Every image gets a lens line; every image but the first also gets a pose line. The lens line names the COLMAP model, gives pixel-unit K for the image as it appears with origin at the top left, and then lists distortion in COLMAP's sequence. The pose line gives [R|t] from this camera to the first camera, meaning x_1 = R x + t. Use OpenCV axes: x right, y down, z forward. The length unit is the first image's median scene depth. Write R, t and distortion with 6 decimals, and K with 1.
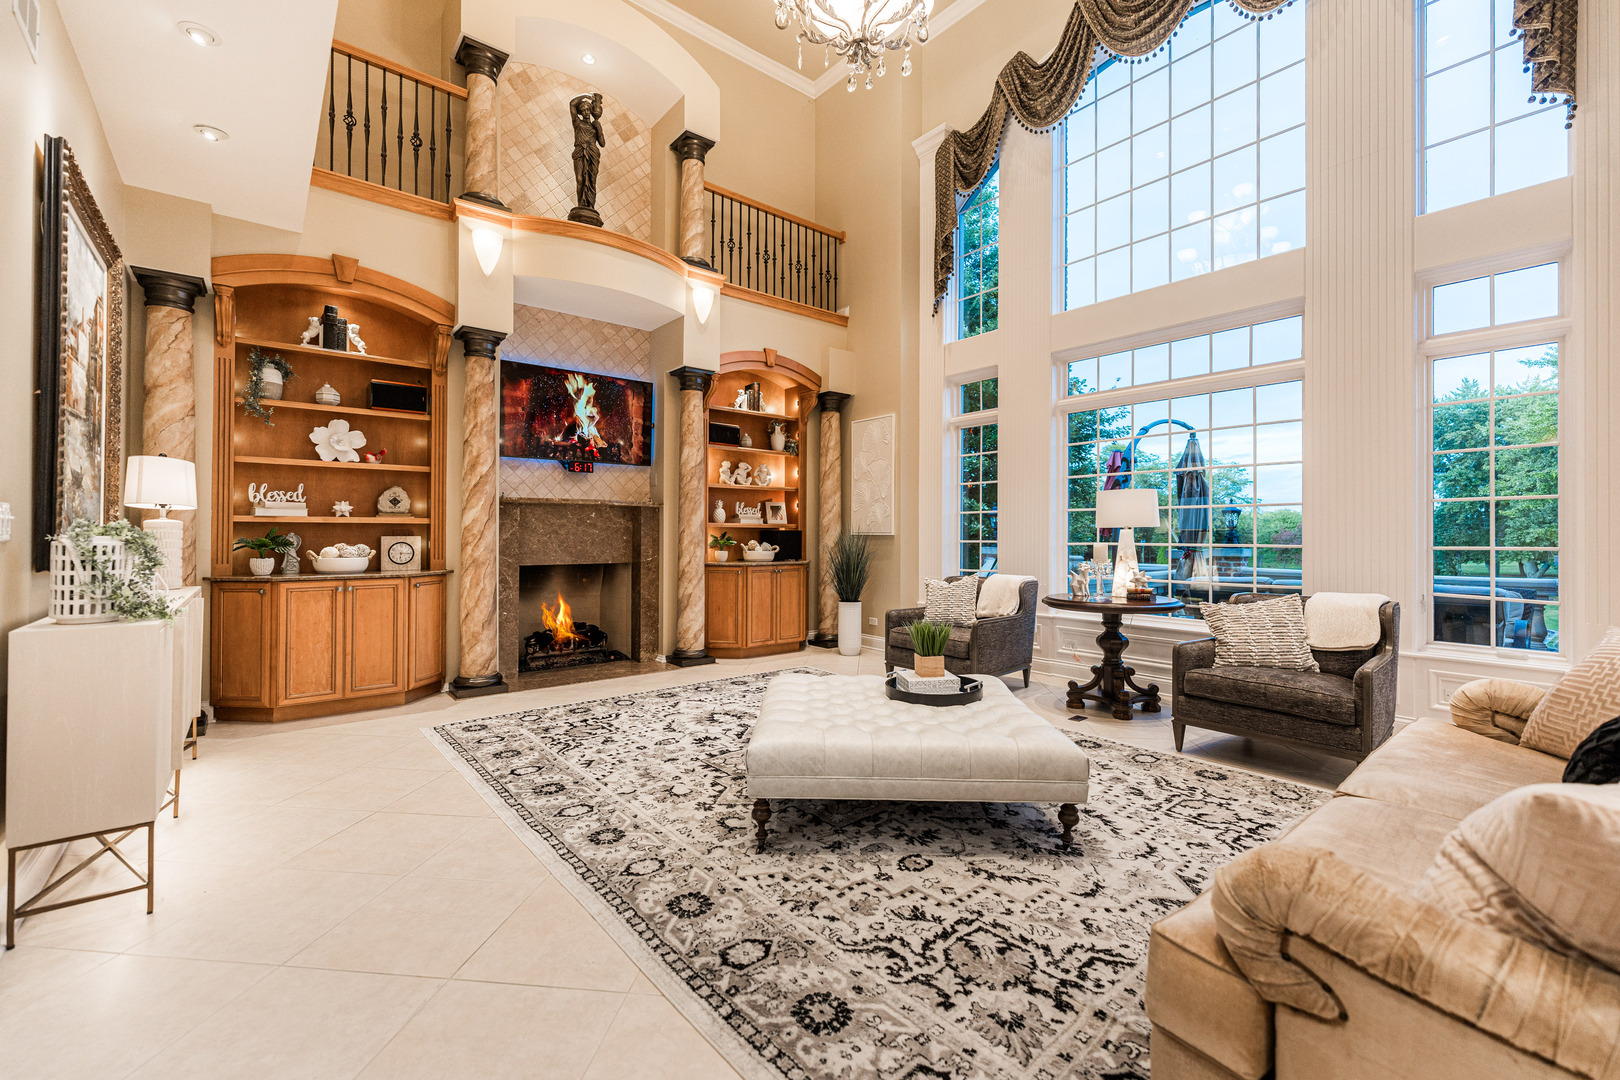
lens RADIAL K [[679.6, 0, 803.6], [0, 679.6, 533.3], [0, 0, 1]] dist [0.003620, -0.000099]
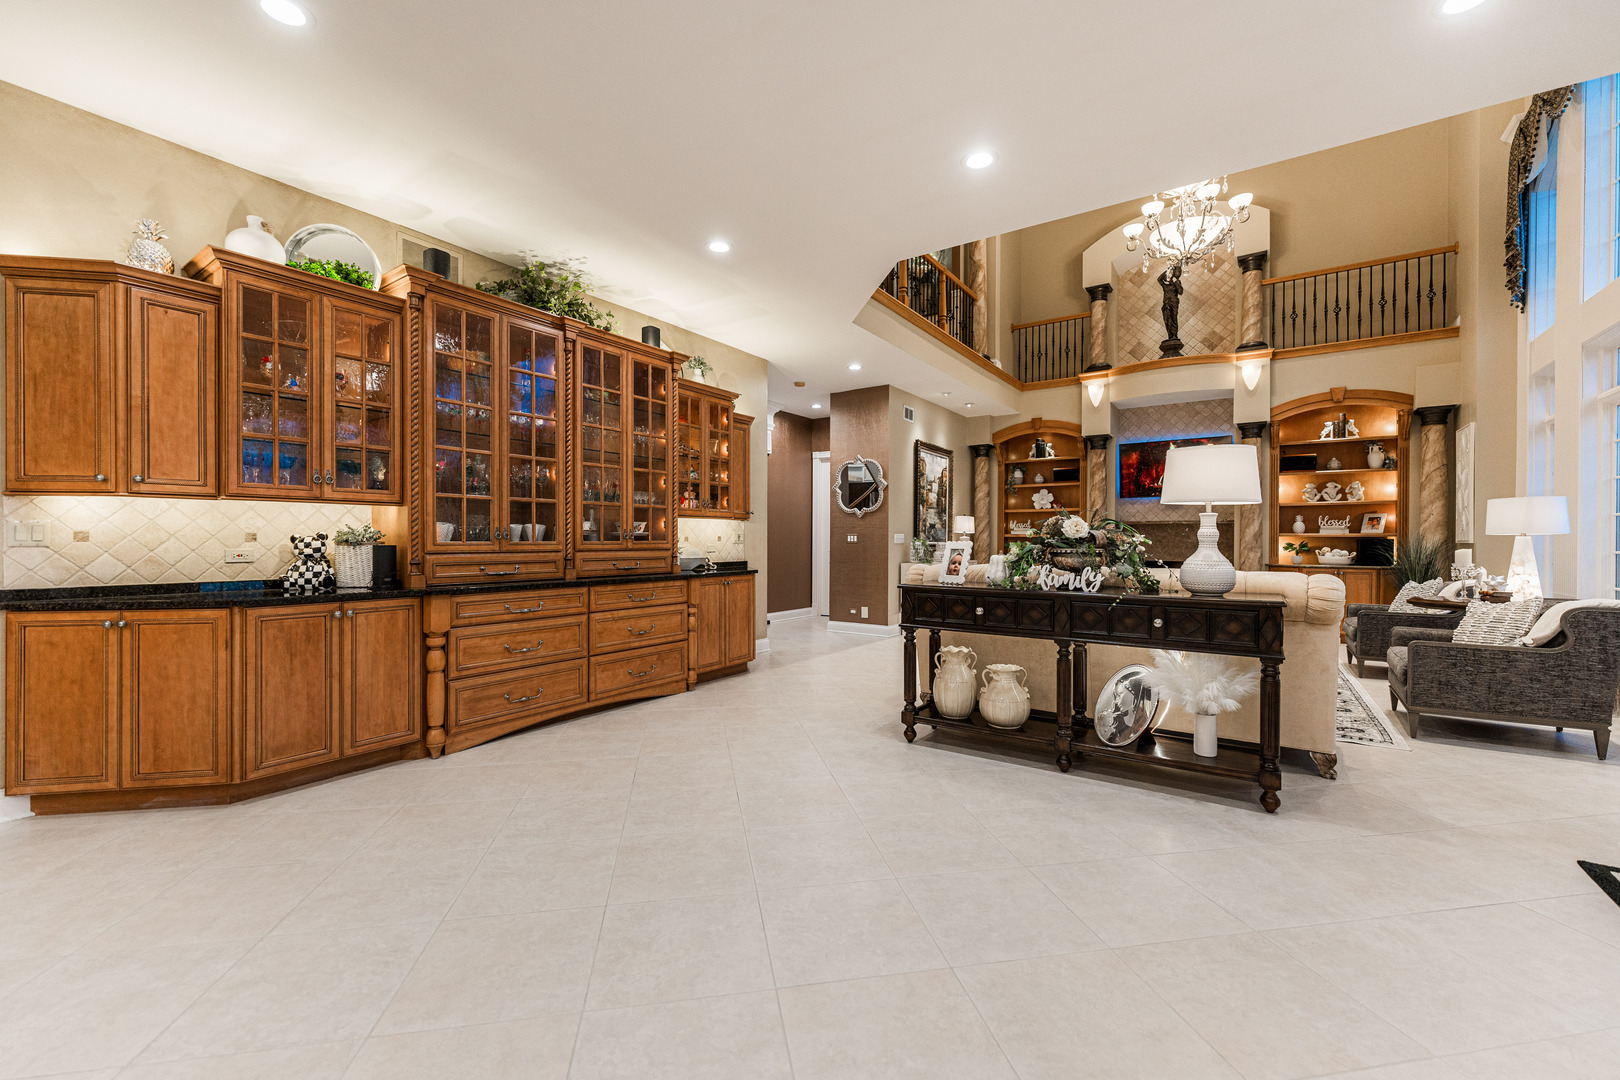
lens RADIAL K [[679.6, 0, 809.1], [0, 679.6, 544.0], [0, 0, 1]] dist [0.003620, -0.000099]
pose [[0.273709, 0.002362, -0.961810, 1.008214], [-0.000895, 0.999997, 0.002201, 0.002385], [0.961812, 0.000259, 0.273711, -0.260371]]
